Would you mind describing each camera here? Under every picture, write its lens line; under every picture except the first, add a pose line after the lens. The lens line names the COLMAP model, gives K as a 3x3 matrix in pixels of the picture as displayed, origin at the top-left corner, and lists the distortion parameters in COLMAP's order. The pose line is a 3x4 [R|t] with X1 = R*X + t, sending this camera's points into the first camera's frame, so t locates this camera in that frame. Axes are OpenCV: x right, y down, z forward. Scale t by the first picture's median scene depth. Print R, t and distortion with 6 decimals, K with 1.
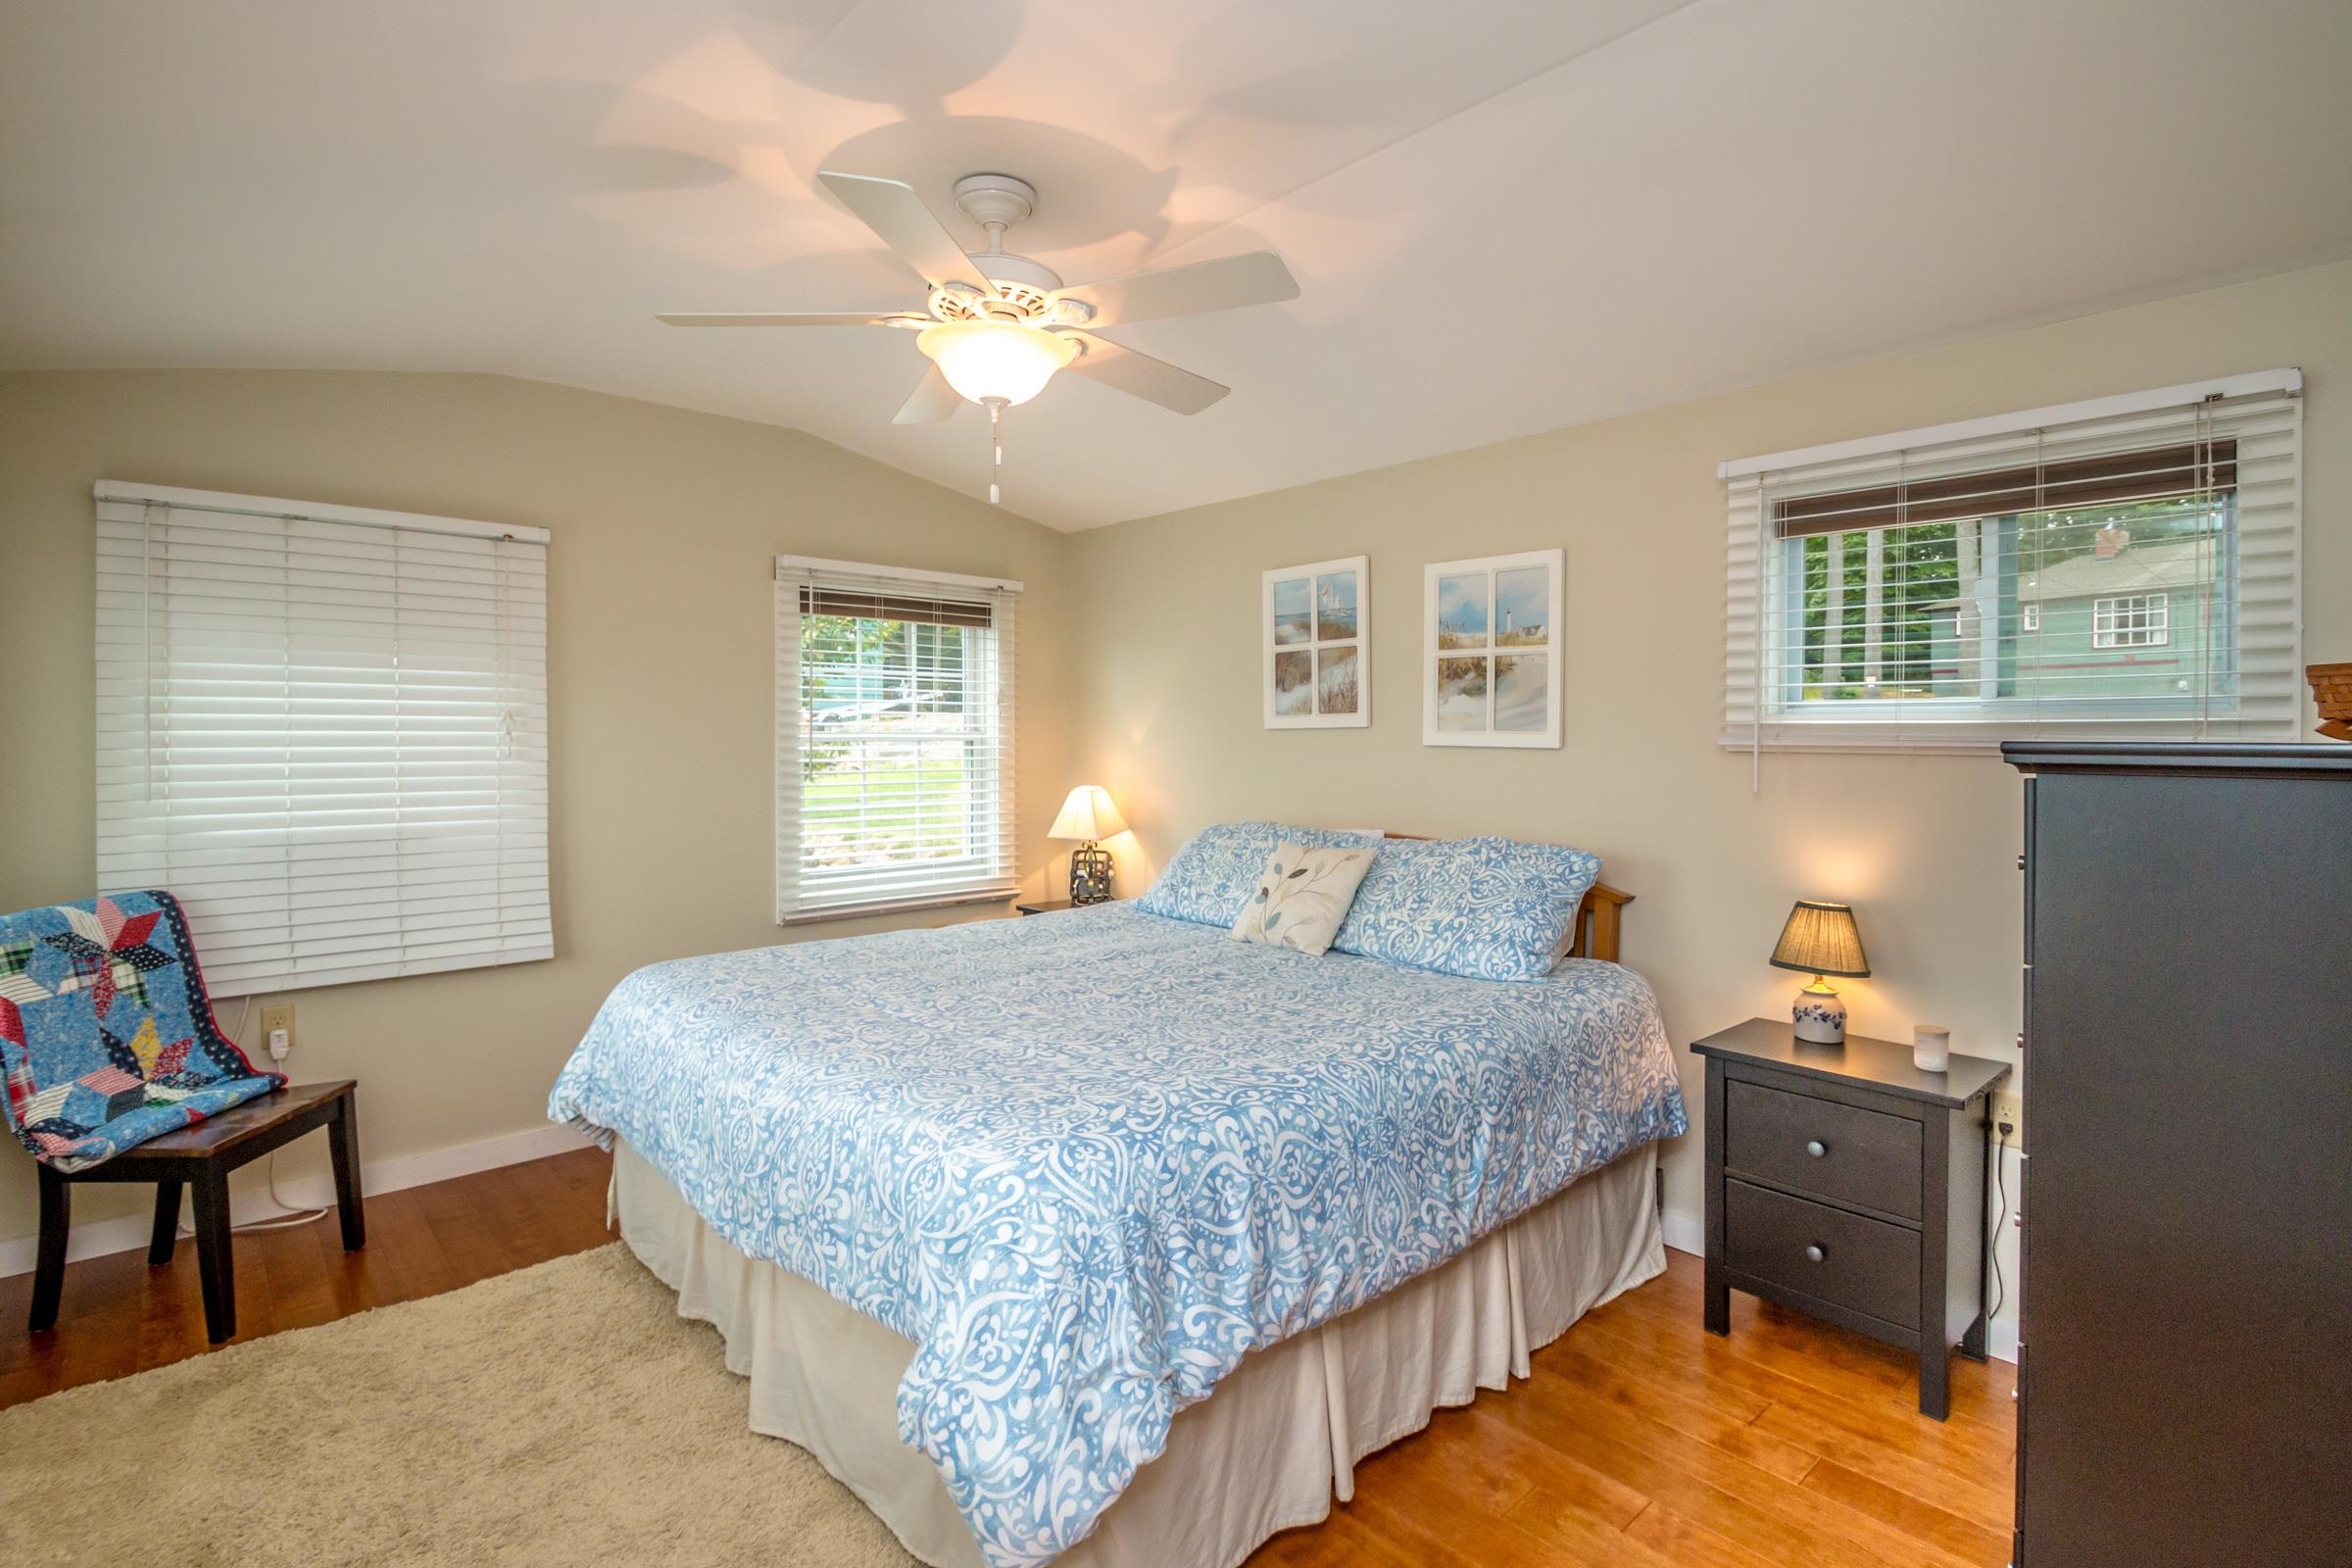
lens RADIAL K [[1133.6, 0, 1261.8], [0, 1133.6, 756.3], [0, 0, 1]] dist [0.010118, -0.011291]
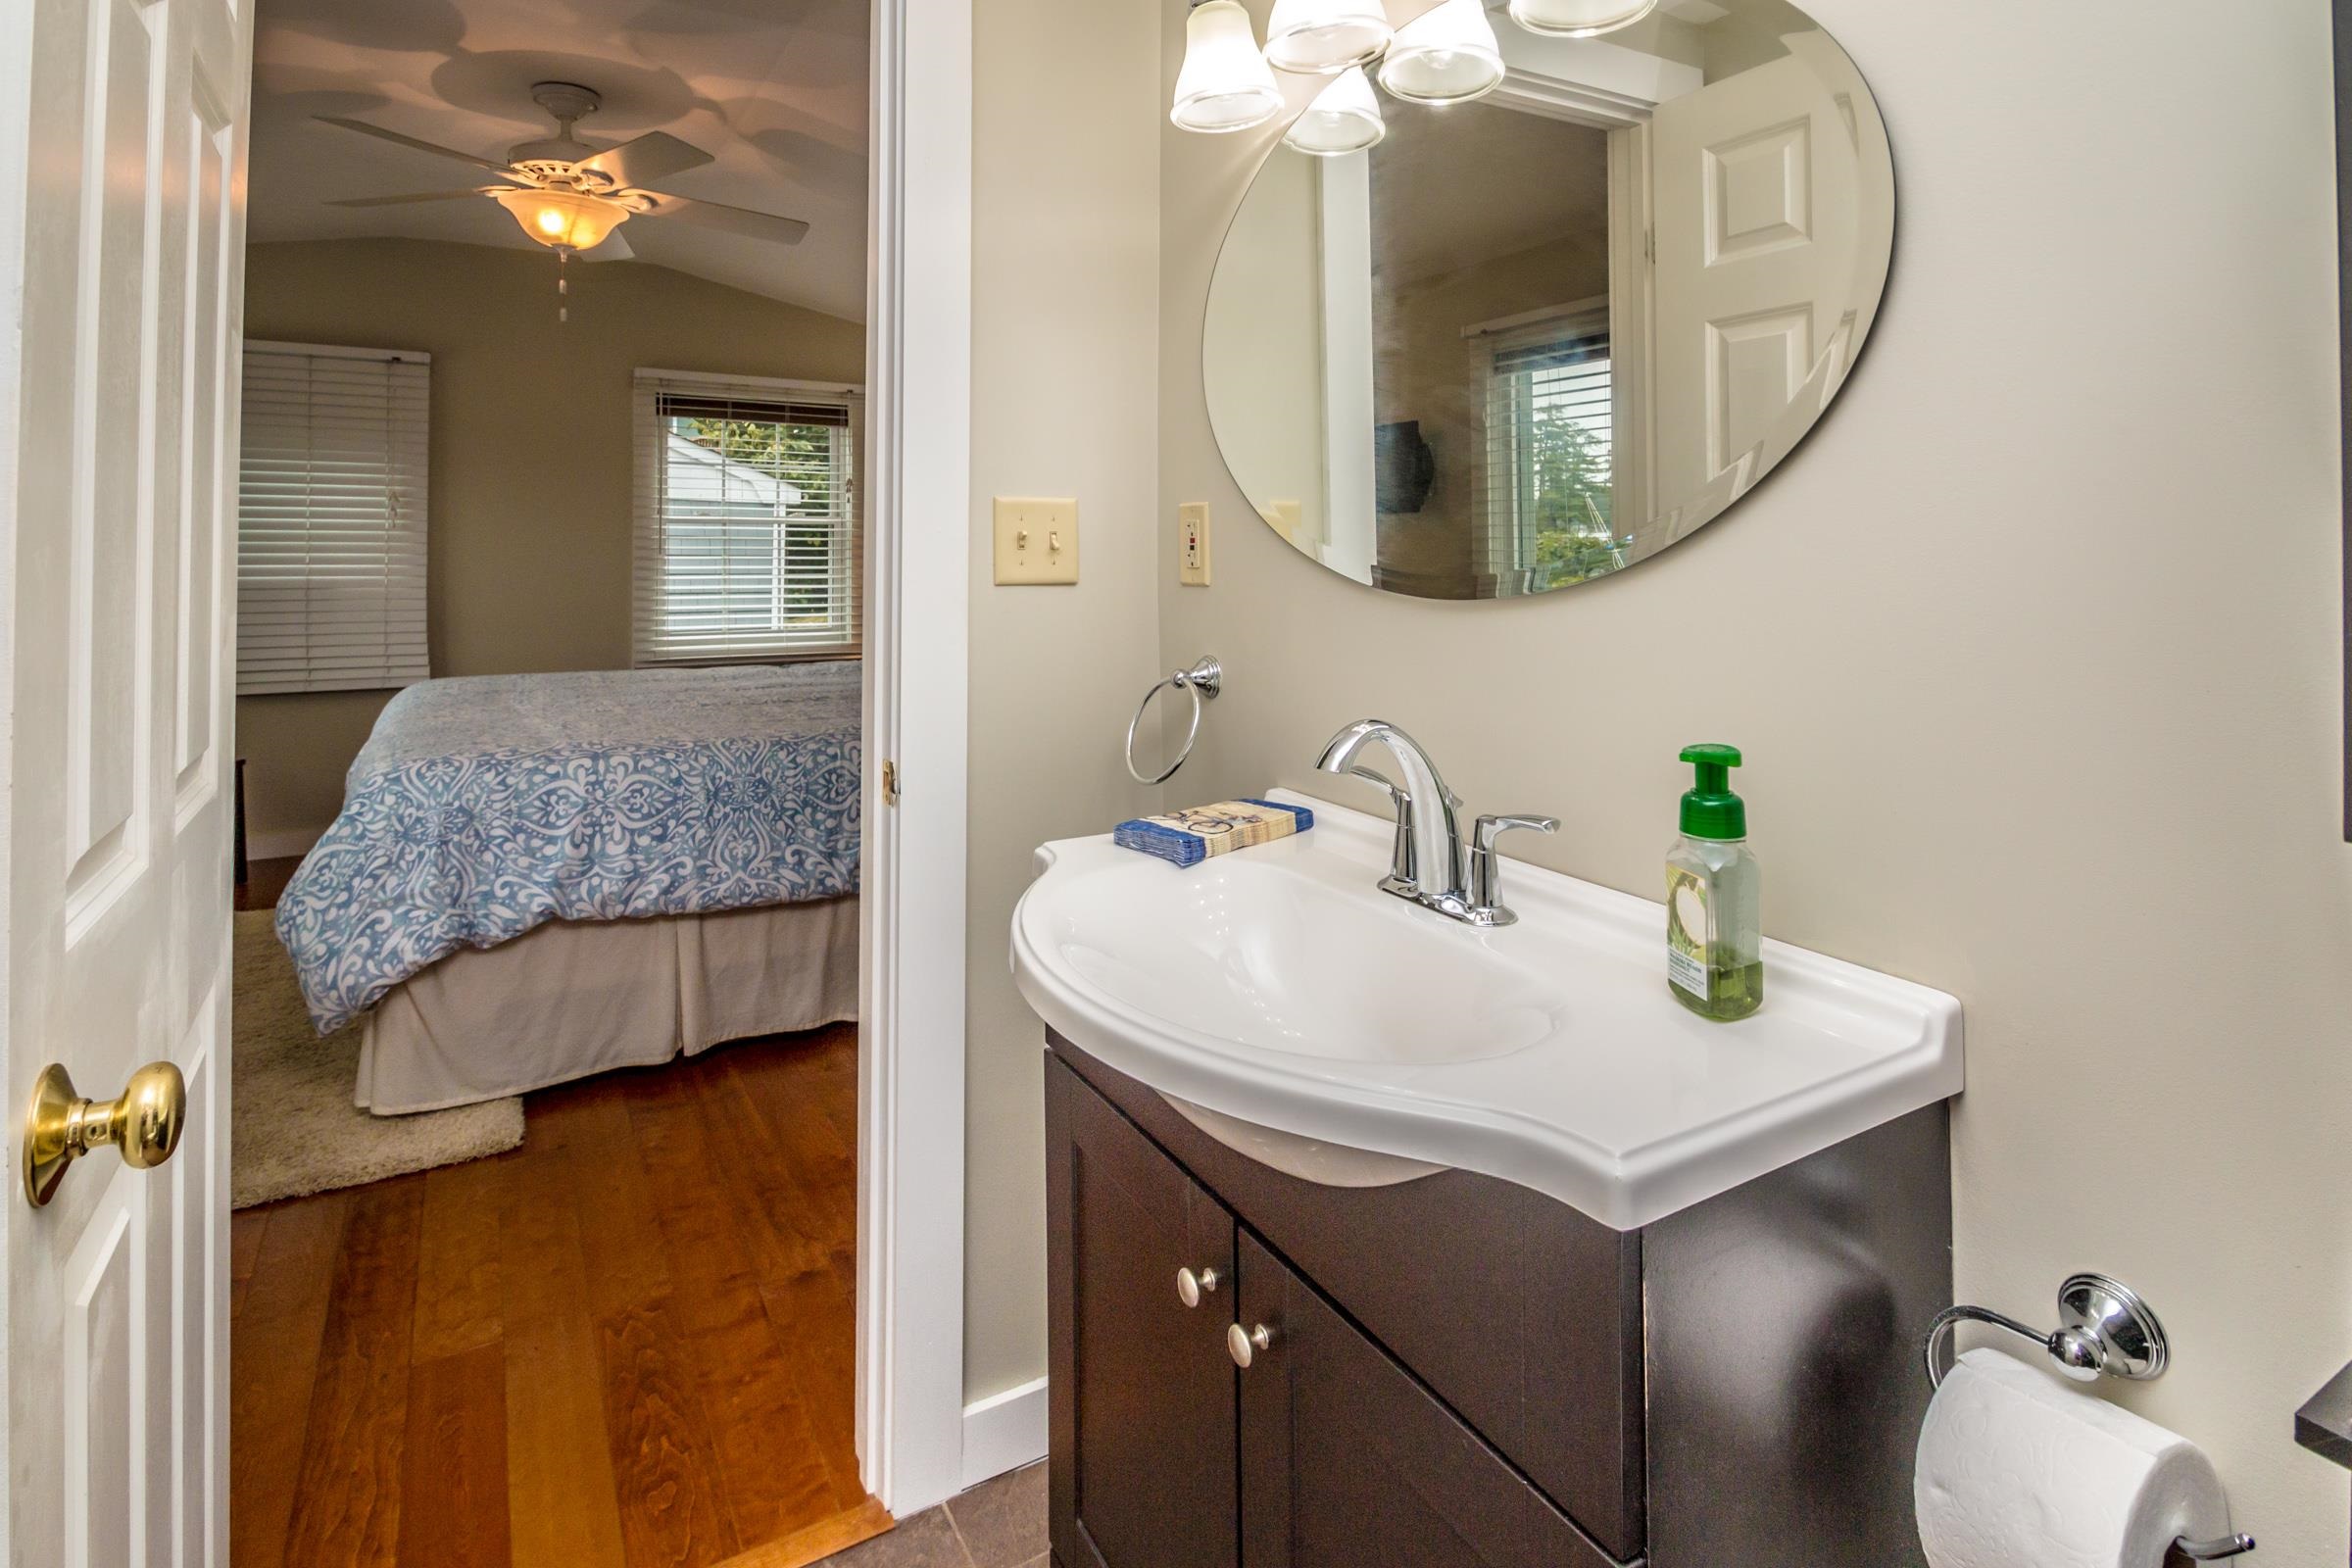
lens RADIAL K [[1133.6, 0, 1143.1], [0, 1133.6, 529.5], [0, 0, 1]] dist [0.010118, -0.011291]
pose [[0.981390, -0.001534, -0.192021, 0.913946], [-0.003903, 0.999602, -0.027933, 0.075032], [0.191988, 0.028163, 0.980993, -0.240253]]
